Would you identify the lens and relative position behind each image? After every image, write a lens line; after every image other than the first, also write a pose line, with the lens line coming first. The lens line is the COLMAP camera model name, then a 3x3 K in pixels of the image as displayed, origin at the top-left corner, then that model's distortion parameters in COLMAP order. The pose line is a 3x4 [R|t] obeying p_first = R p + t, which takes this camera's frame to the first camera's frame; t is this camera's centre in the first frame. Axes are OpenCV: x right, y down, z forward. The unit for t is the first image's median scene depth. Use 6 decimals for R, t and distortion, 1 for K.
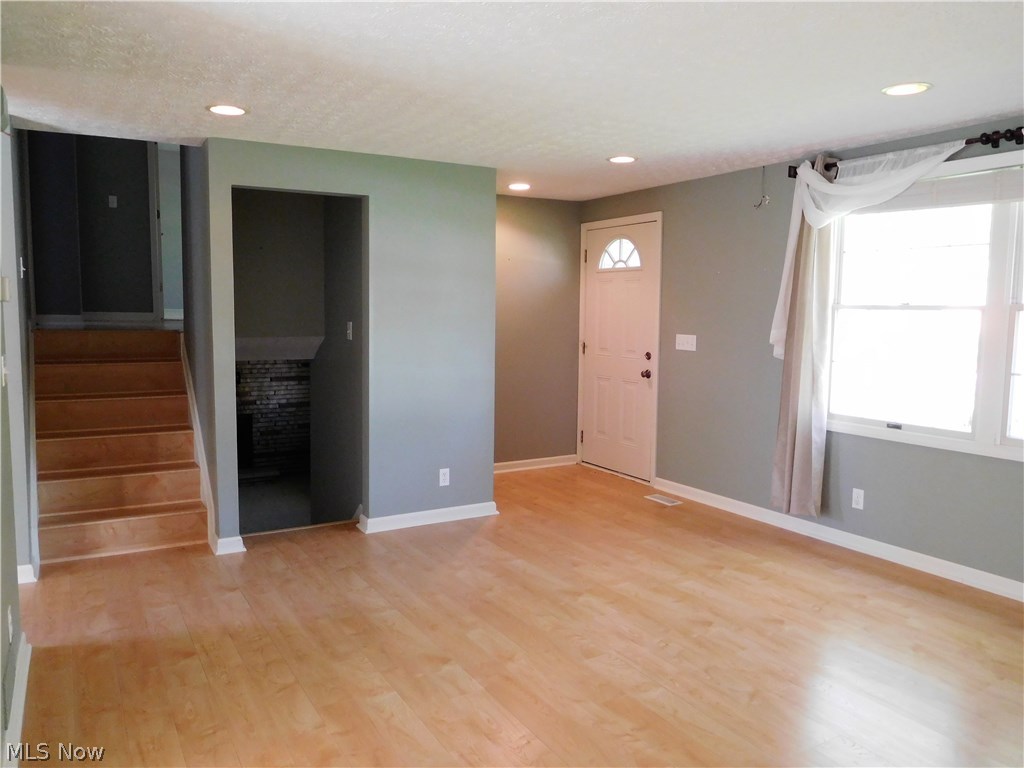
lens RADIAL K [[761.6, 0, 510.8], [0, 761.6, 391.3], [0, 0, 1]] dist [-0.026766, 0.005711]
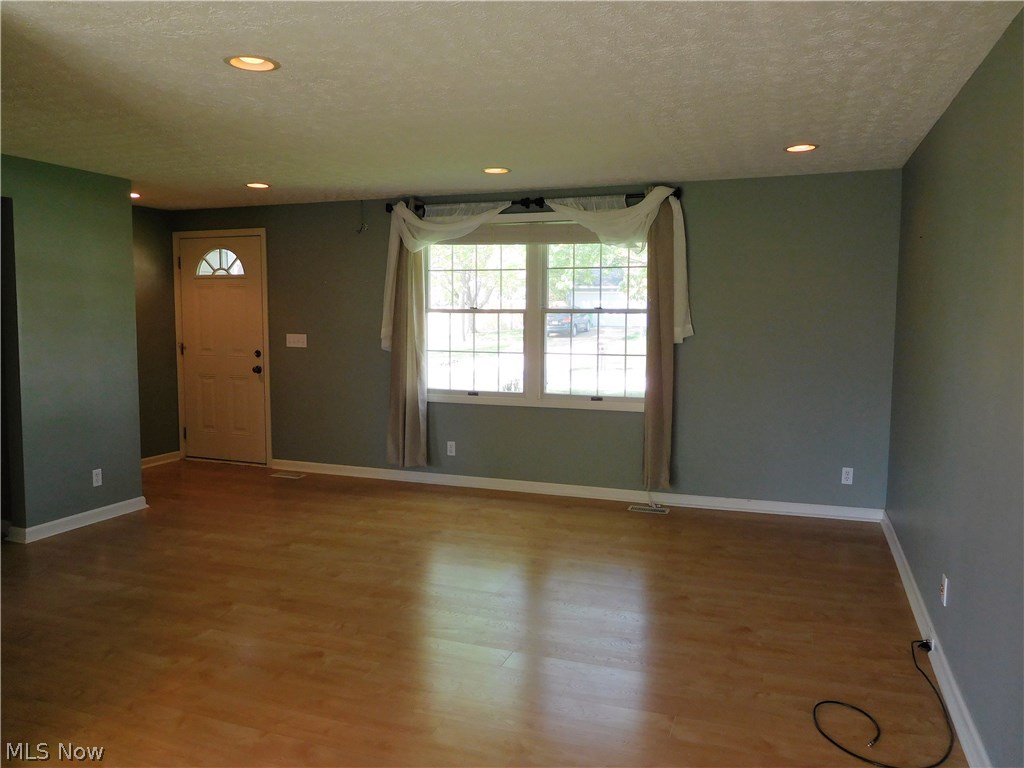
lens RADIAL K [[761.6, 0, 508.6], [0, 761.6, 391.8], [0, 0, 1]] dist [-0.026766, 0.005711]
pose [[0.776850, -0.066434, 0.626172, -0.327160], [0.067871, 0.997460, 0.021623, 0.015376], [-0.626018, 0.025701, 0.779385, -0.158992]]
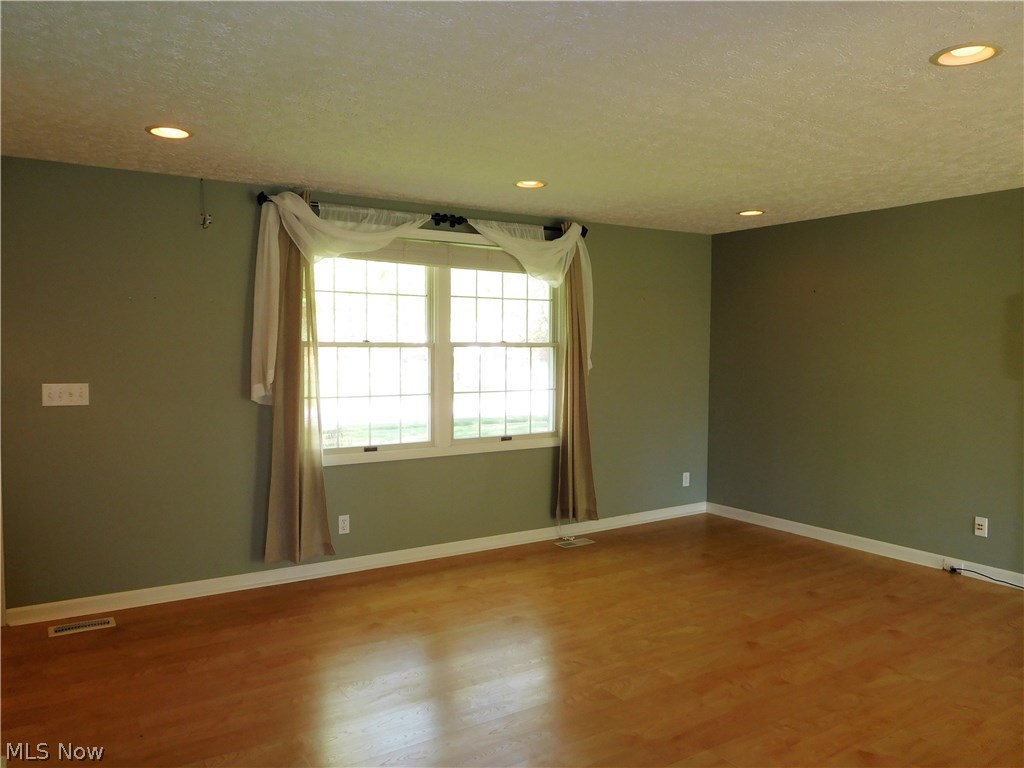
lens RADIAL K [[761.6, 0, 509.3], [0, 761.6, 387.4], [0, 0, 1]] dist [-0.026766, 0.005711]
pose [[-0.049530, -0.055517, 0.997229, -0.598577], [0.106048, 0.992517, 0.060522, -0.087398], [-0.993127, 0.108752, -0.043272, 0.792752]]
